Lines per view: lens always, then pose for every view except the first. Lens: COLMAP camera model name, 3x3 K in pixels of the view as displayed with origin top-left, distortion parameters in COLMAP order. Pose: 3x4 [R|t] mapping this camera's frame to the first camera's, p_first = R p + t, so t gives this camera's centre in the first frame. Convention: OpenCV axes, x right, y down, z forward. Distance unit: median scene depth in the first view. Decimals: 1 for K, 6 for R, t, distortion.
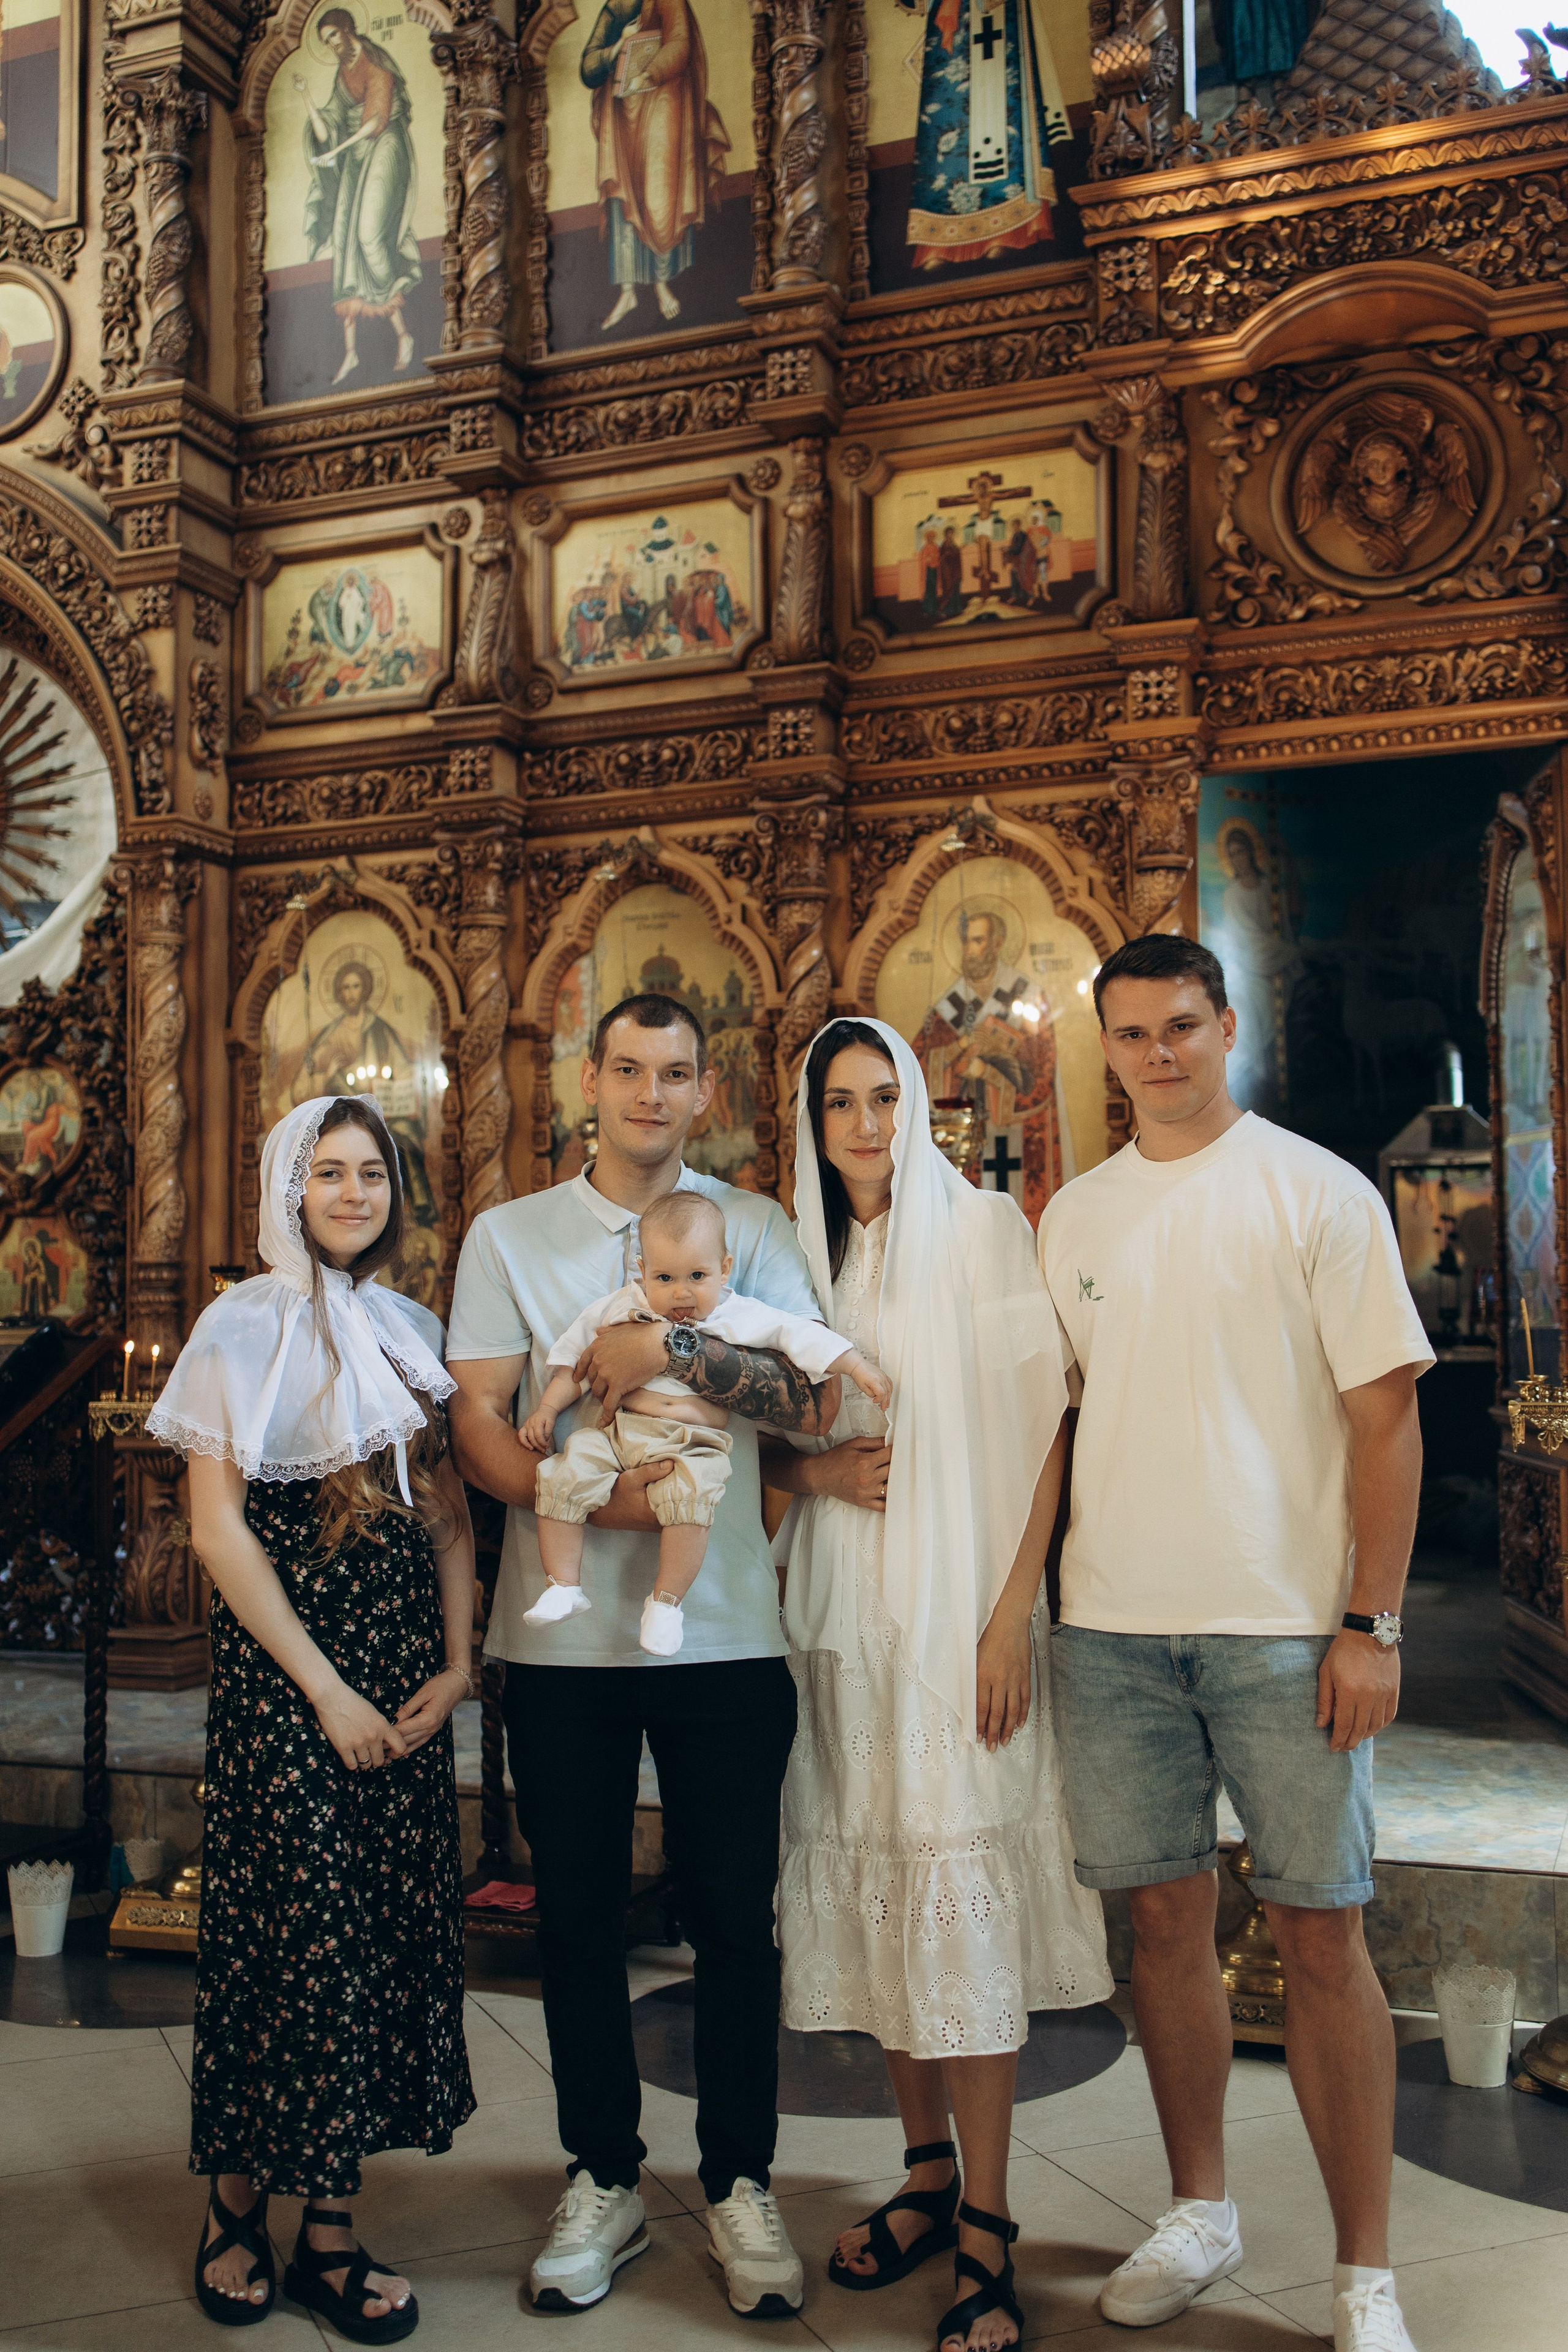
lens RADIAL K [[2313.1, 0, 782.6], [0, 2313.1, 1179.5], [0, 0, 1]] dist [-0.007789, 0.006553]
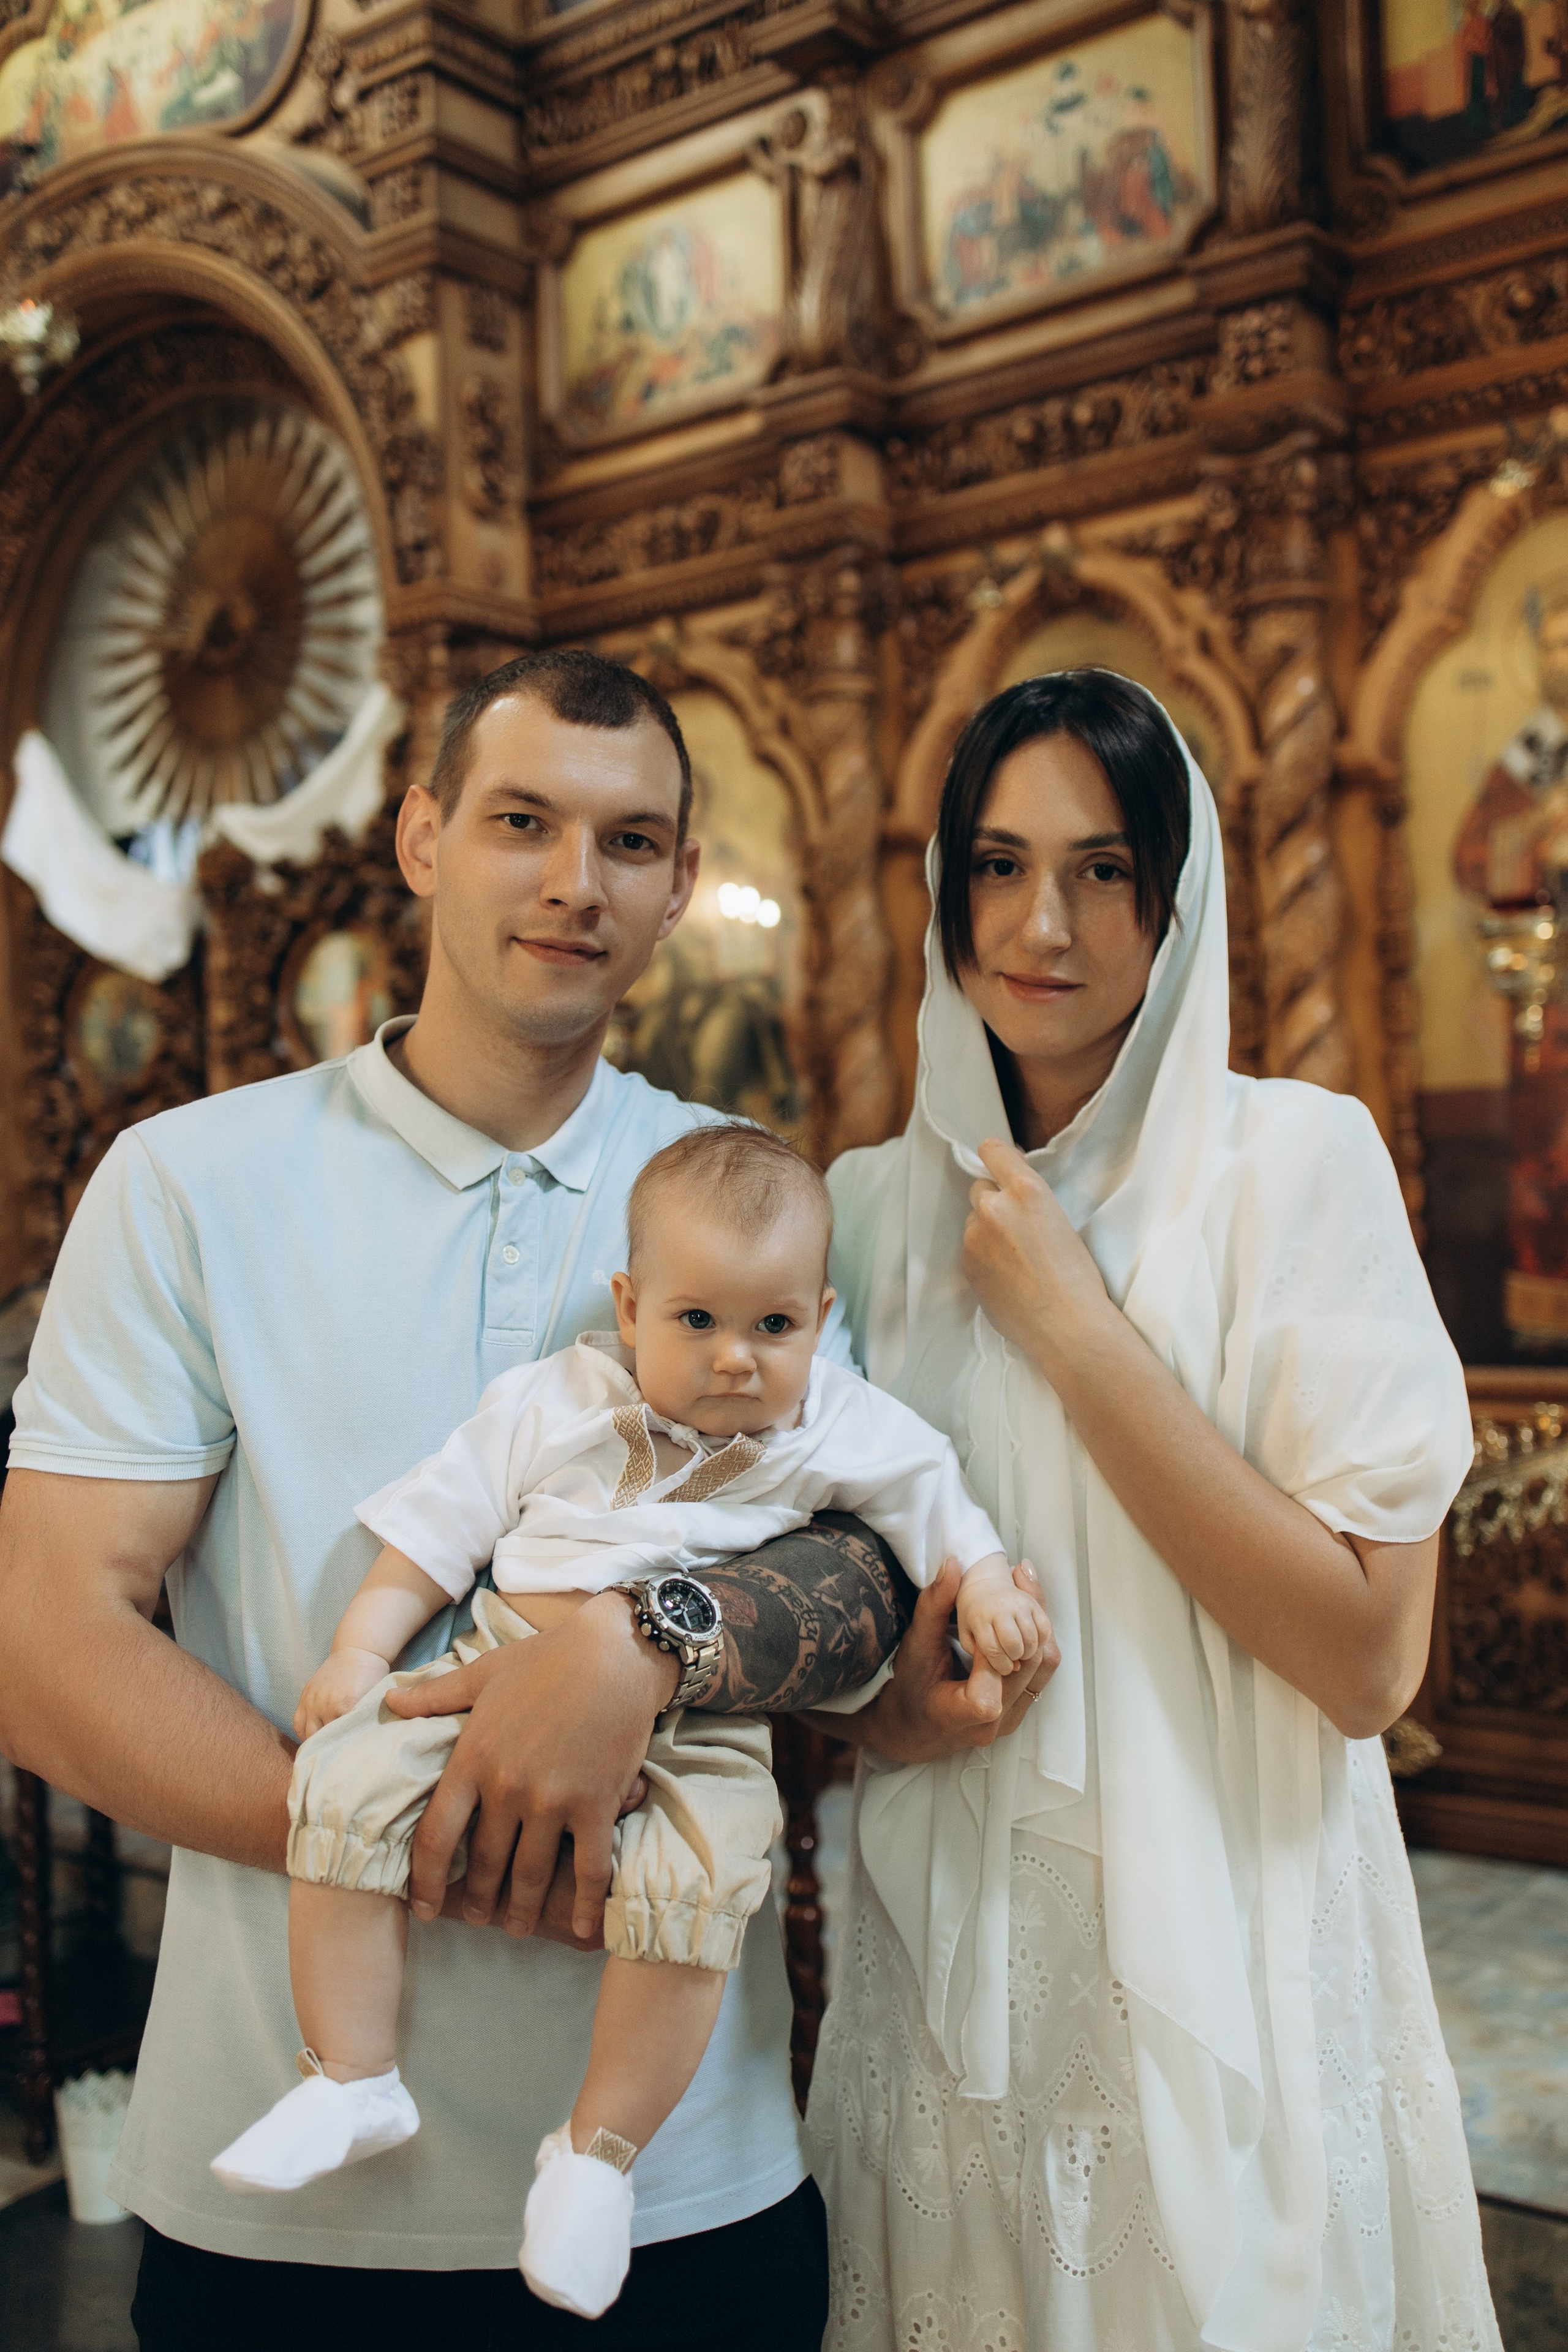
lens RADIAL K [[2300.8, 0, 825.4], [0, 2300.8, 1183.7], [0, 0, 1]] dist [-0.018510, 0.051944]
pose [[0.961037, -0.025239, -0.275266, 0.054112], [0.040983, 0.997827, 0.051594, 0.002149], [0.273366, -0.060865, 0.959983, 0.309868]]
